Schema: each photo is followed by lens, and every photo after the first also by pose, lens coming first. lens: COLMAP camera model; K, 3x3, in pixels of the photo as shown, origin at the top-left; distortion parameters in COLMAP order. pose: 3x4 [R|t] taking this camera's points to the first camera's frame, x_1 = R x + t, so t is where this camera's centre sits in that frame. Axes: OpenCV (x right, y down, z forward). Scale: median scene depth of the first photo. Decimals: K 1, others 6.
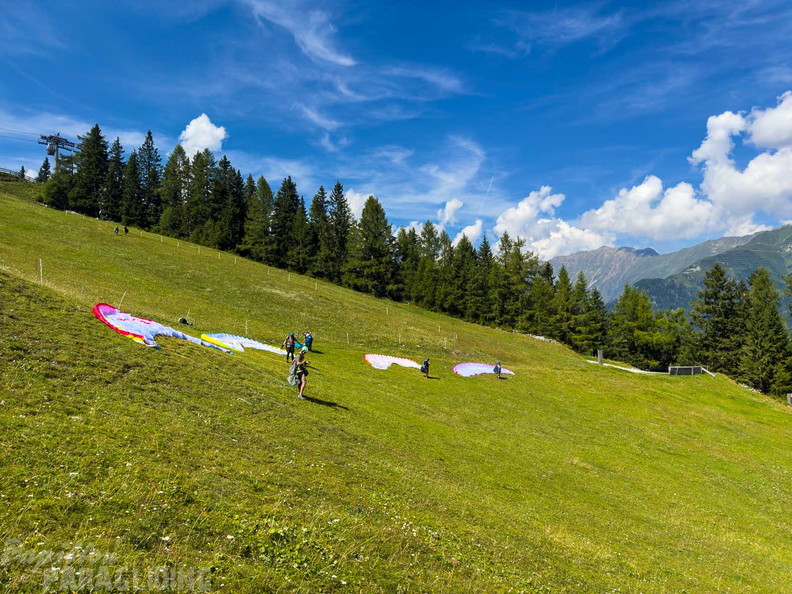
lens RADIAL K [[562.9, 0, 396.0], [0, 562.9, 297.0], [0, 0, 1]] dist [0.092507, -0.119853]
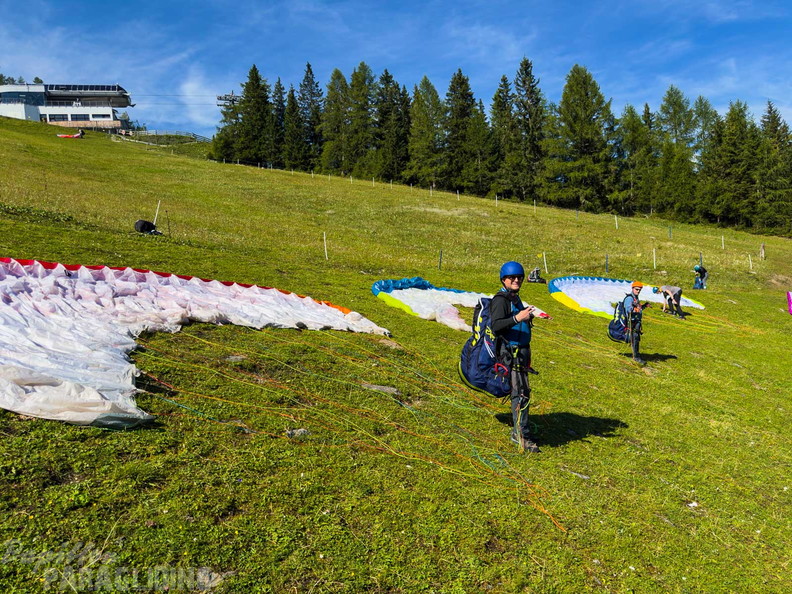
lens RADIAL K [[562.9, 0, 396.0], [0, 562.9, 297.0], [0, 0, 1]] dist [0.092507, -0.119853]
pose [[0.932812, -0.058650, -0.355557, -0.017012], [0.087579, 0.993982, 0.065806, 0.031678], [0.349558, -0.092524, 0.932335, 0.260150]]
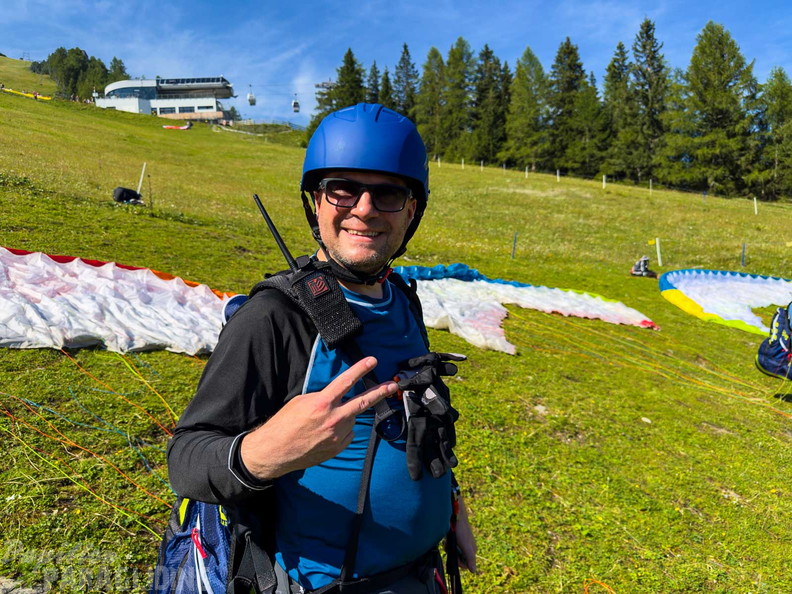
lens RADIAL K [[575.2, 0, 385.6], [0, 575.2, 311.1], [0, 0, 1]] dist [0.008345, -0.000393]
pose [[0.850508, -0.015643, -0.525729, -0.019472], [0.072536, 0.993495, 0.087785, 0.034963], [0.520936, -0.112796, 0.846110, 0.299417]]
